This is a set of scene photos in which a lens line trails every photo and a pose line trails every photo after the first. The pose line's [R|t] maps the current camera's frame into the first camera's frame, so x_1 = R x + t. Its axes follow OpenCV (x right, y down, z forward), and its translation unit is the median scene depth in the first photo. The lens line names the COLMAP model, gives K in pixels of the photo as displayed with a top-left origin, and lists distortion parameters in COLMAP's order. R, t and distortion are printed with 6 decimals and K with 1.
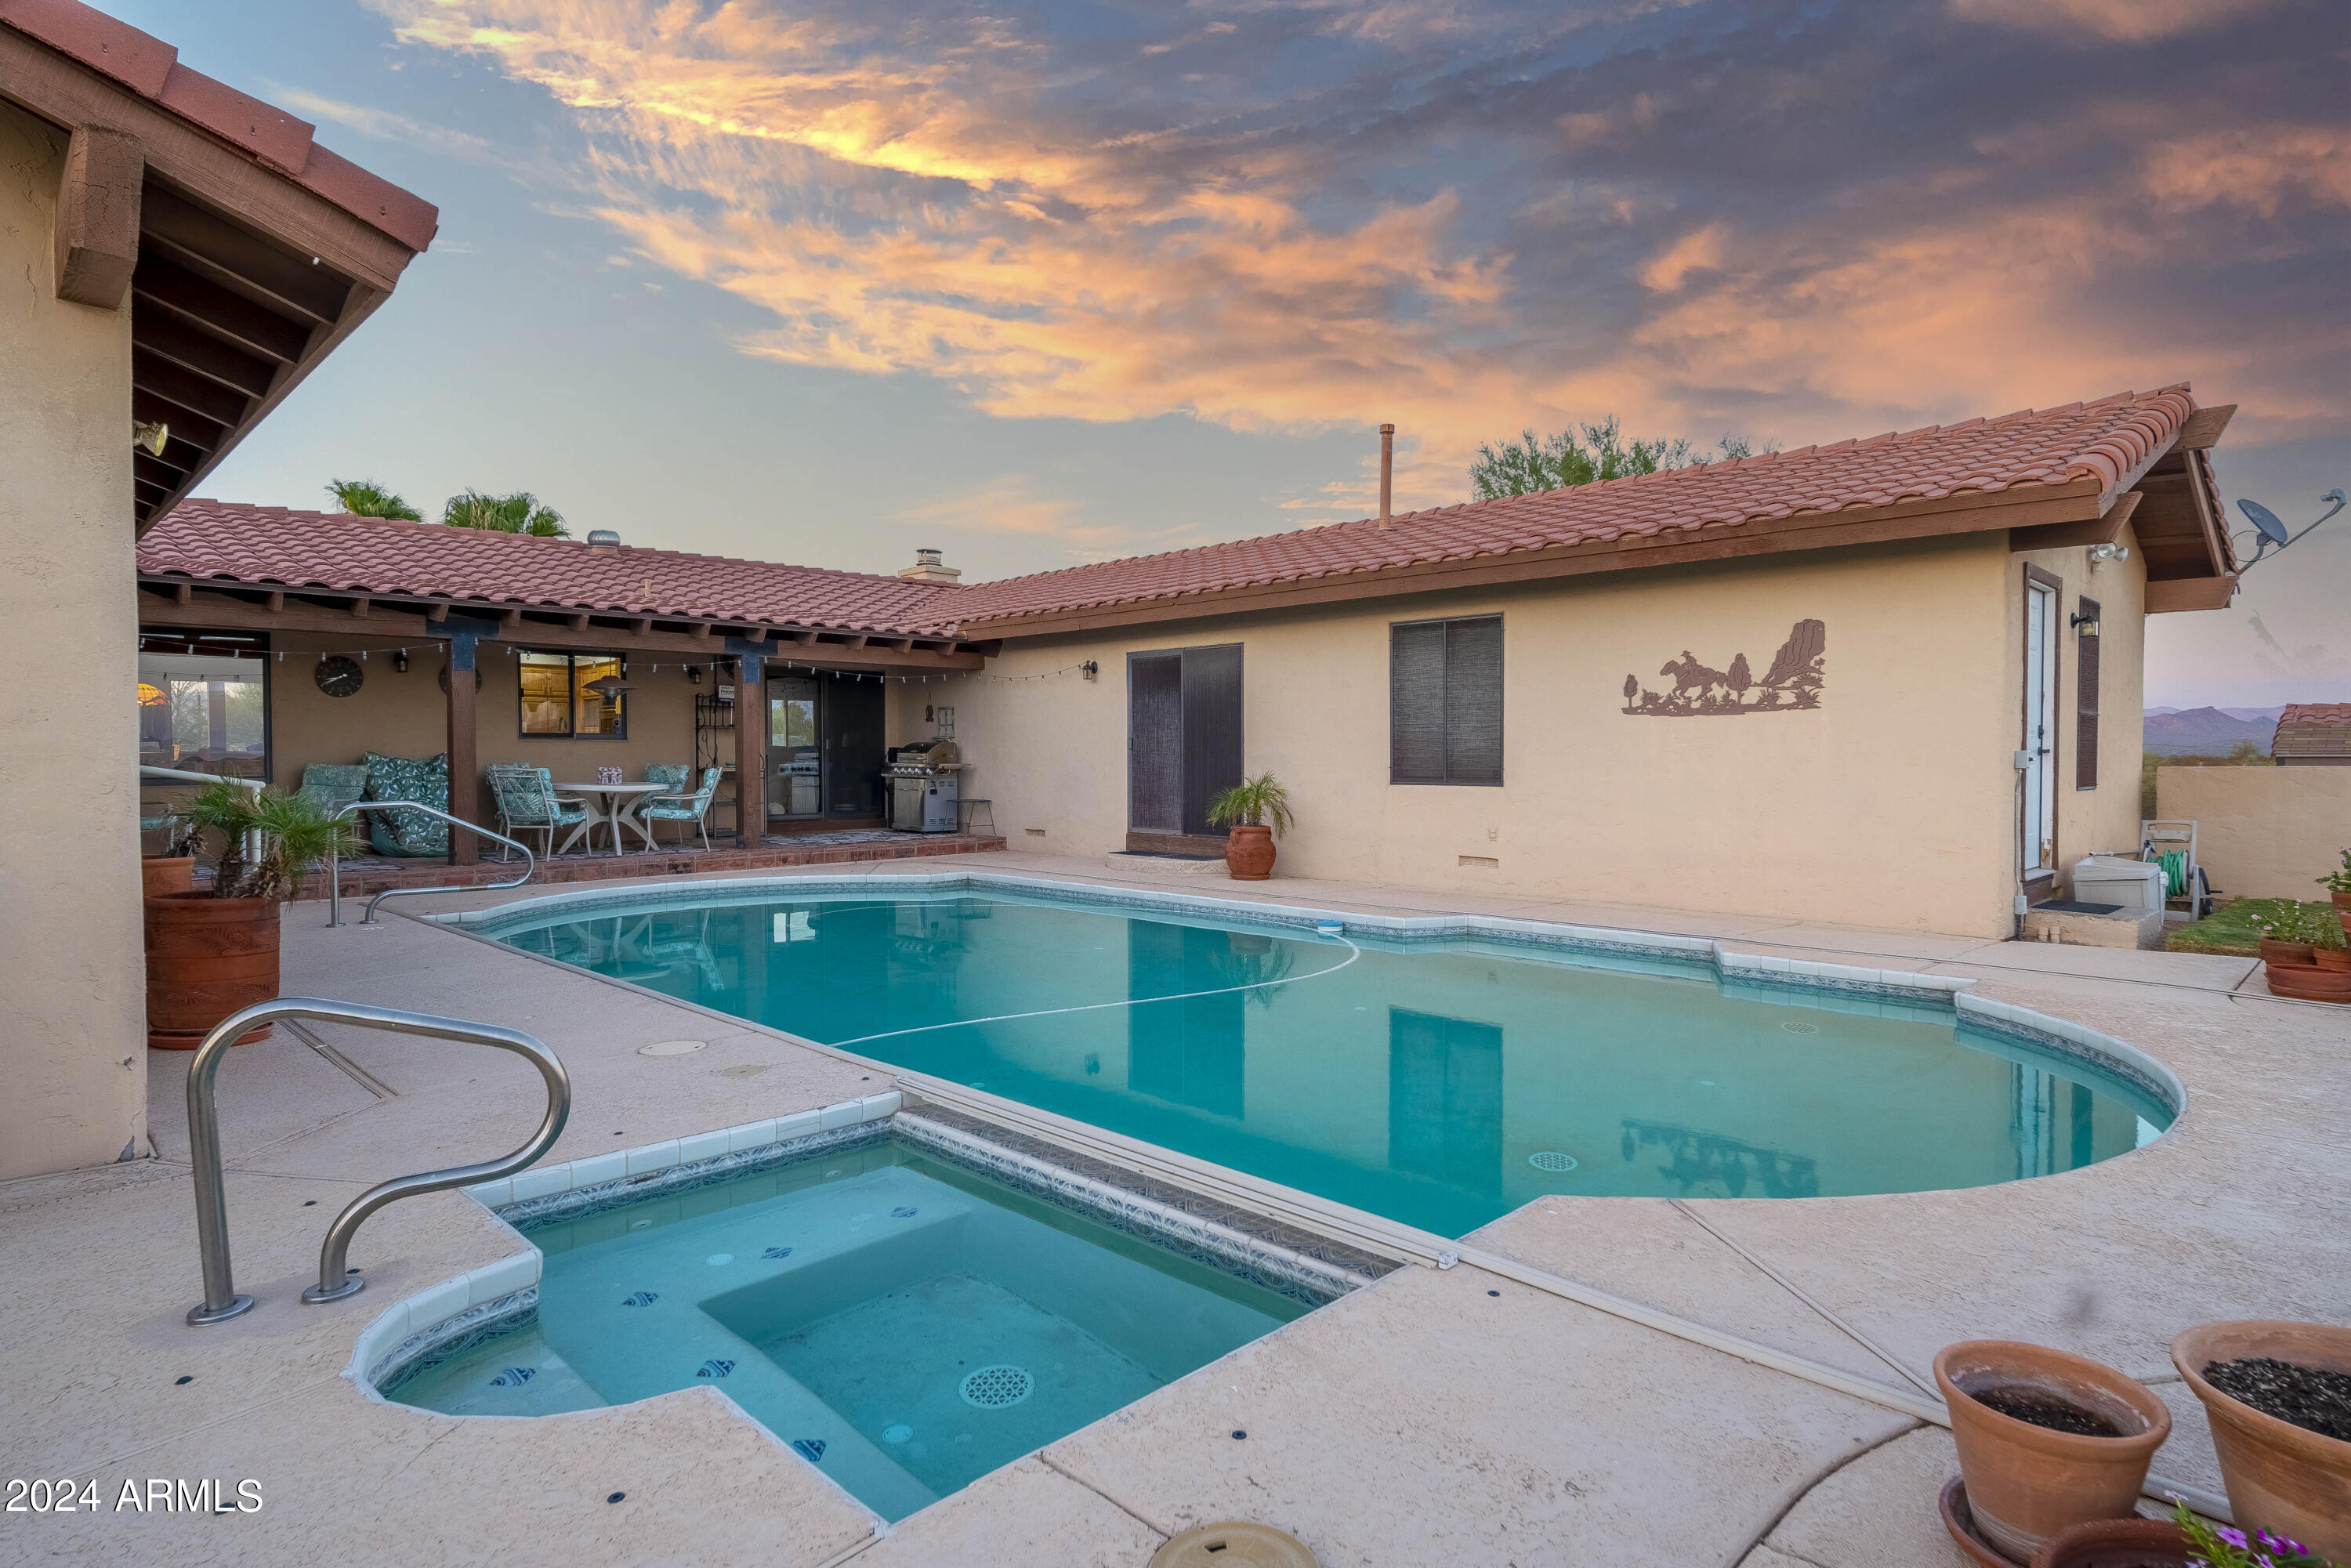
lens RADIAL K [[1258.3, 0, 1181.3], [0, 1258.3, 781.9], [0, 0, 1]] dist [-0.000889, -0.000160]
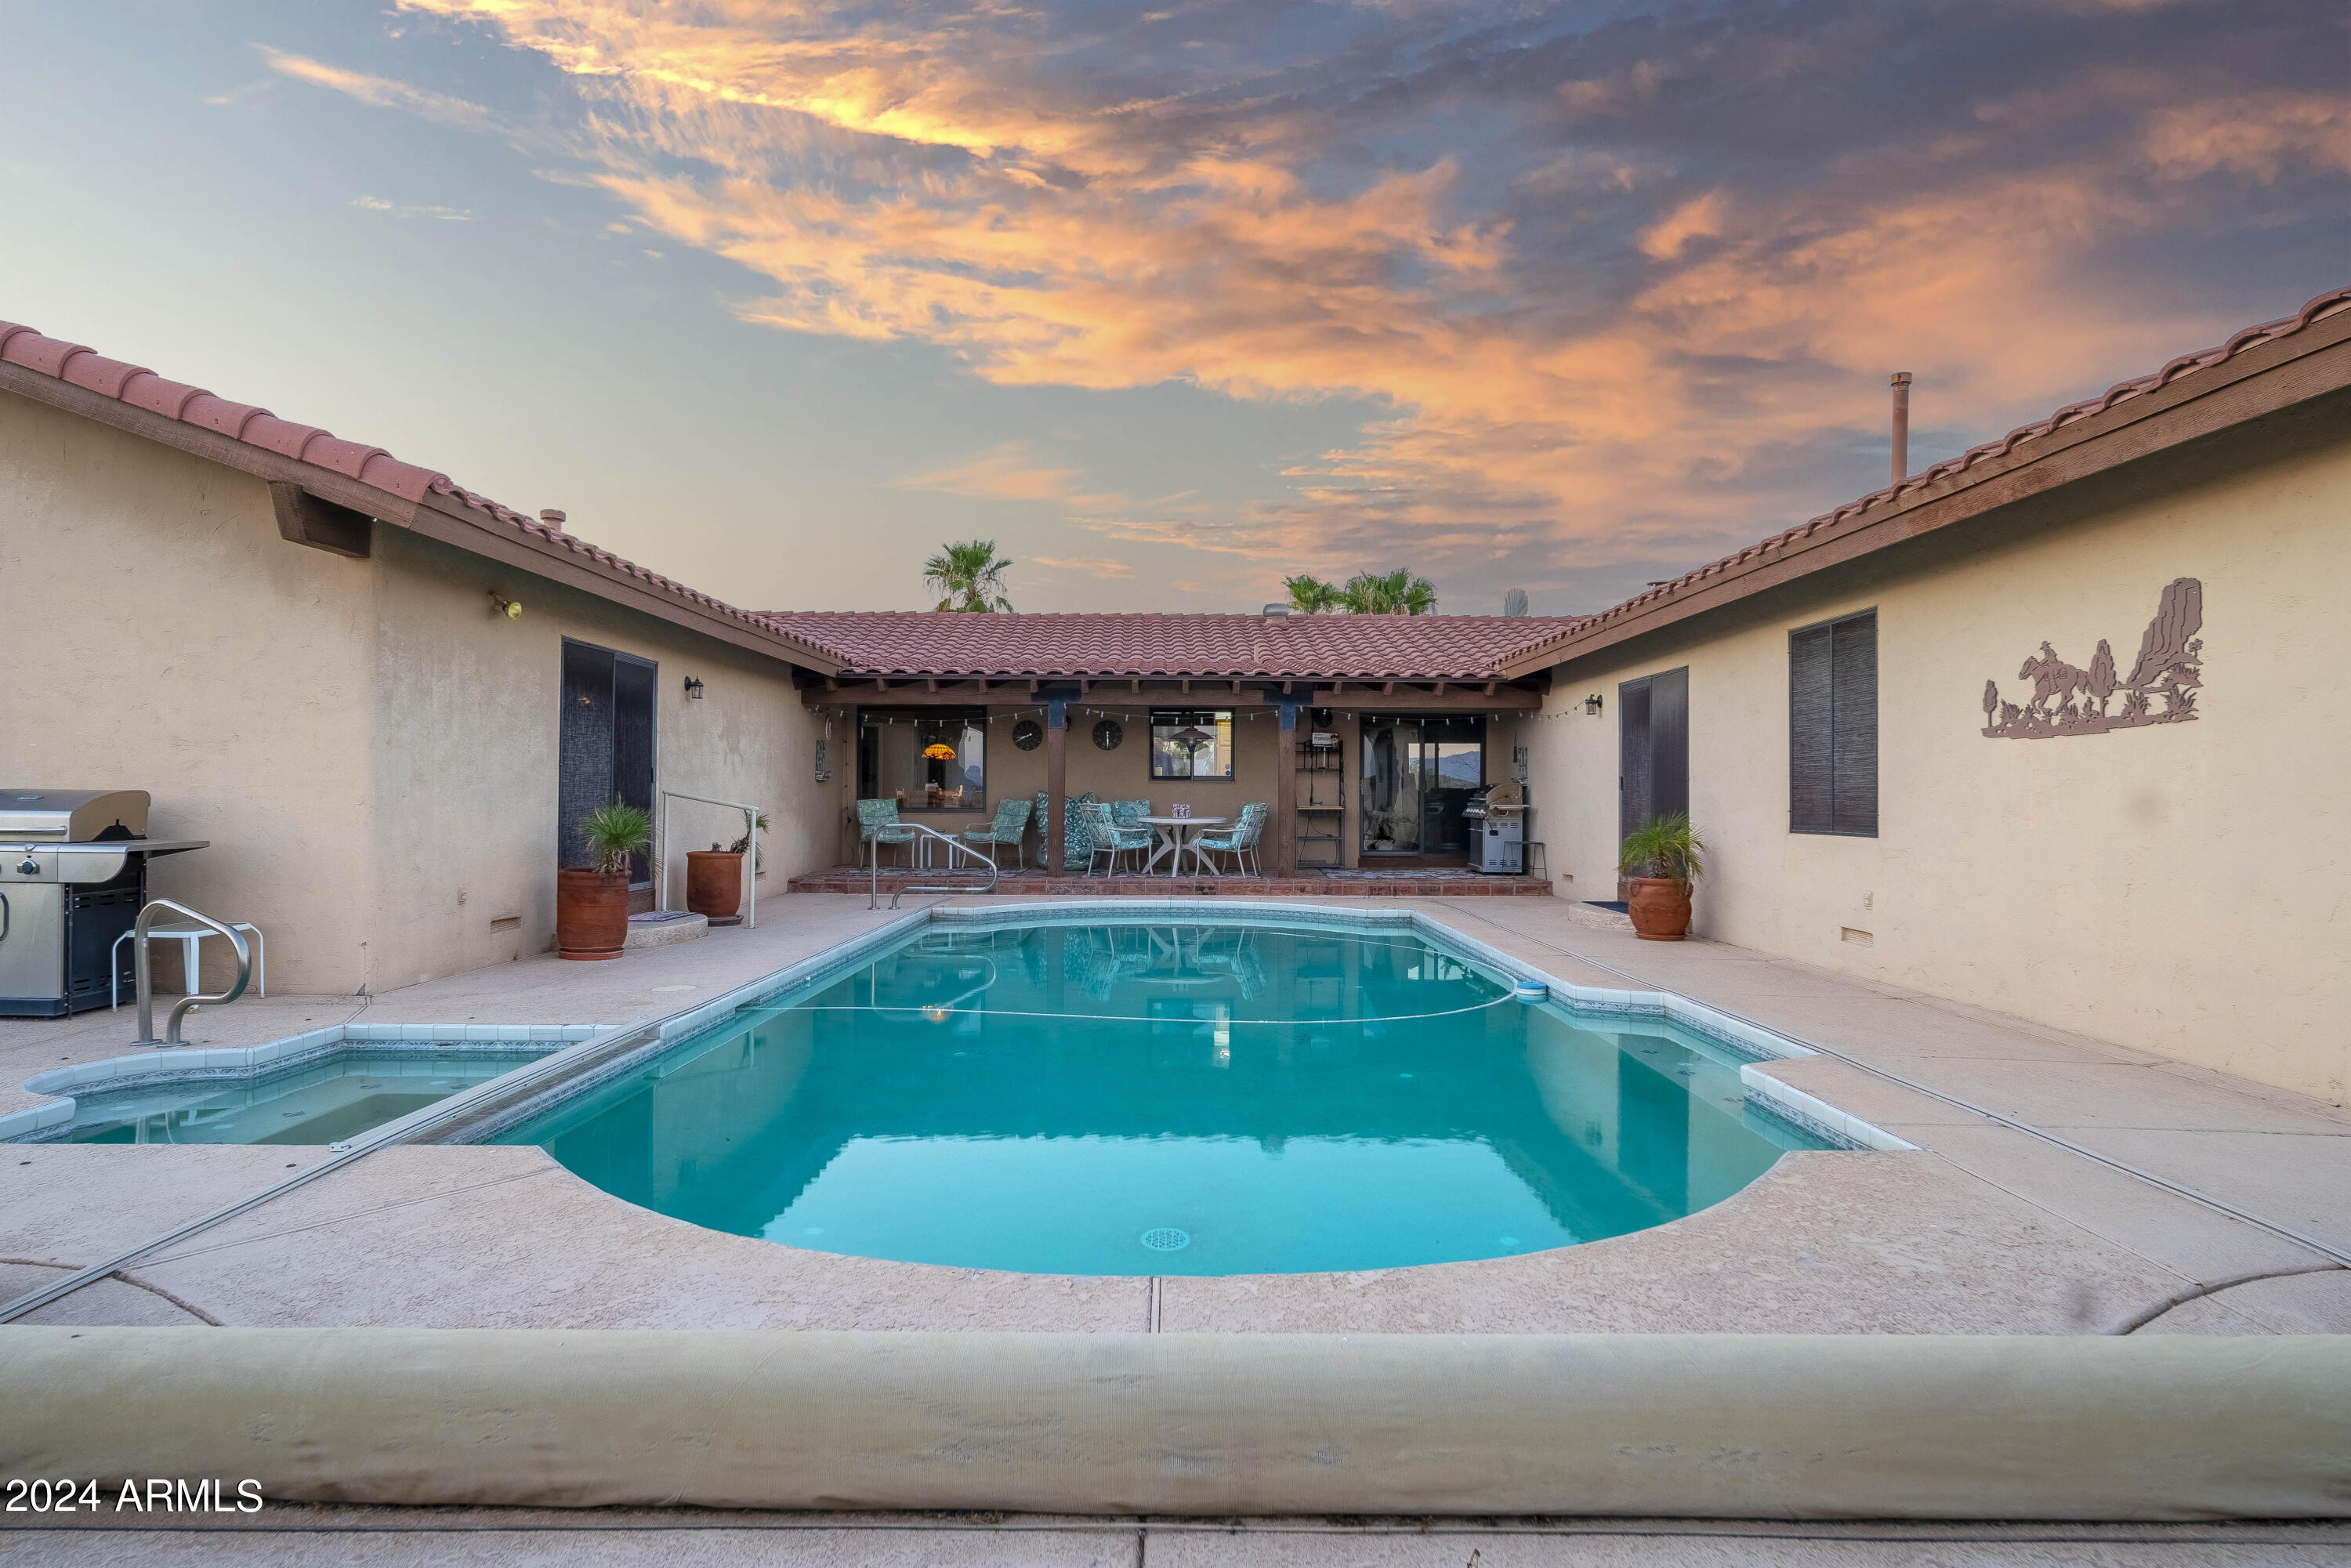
lens RADIAL K [[1258.3, 0, 1181.3], [0, 1258.3, 781.9], [0, 0, 1]] dist [-0.000889, -0.000160]
pose [[0.714954, -0.002762, -0.699166, 0.480568], [-0.022747, 0.999371, -0.027208, 0.000382], [0.698802, 0.035357, 0.714441, 0.171792]]
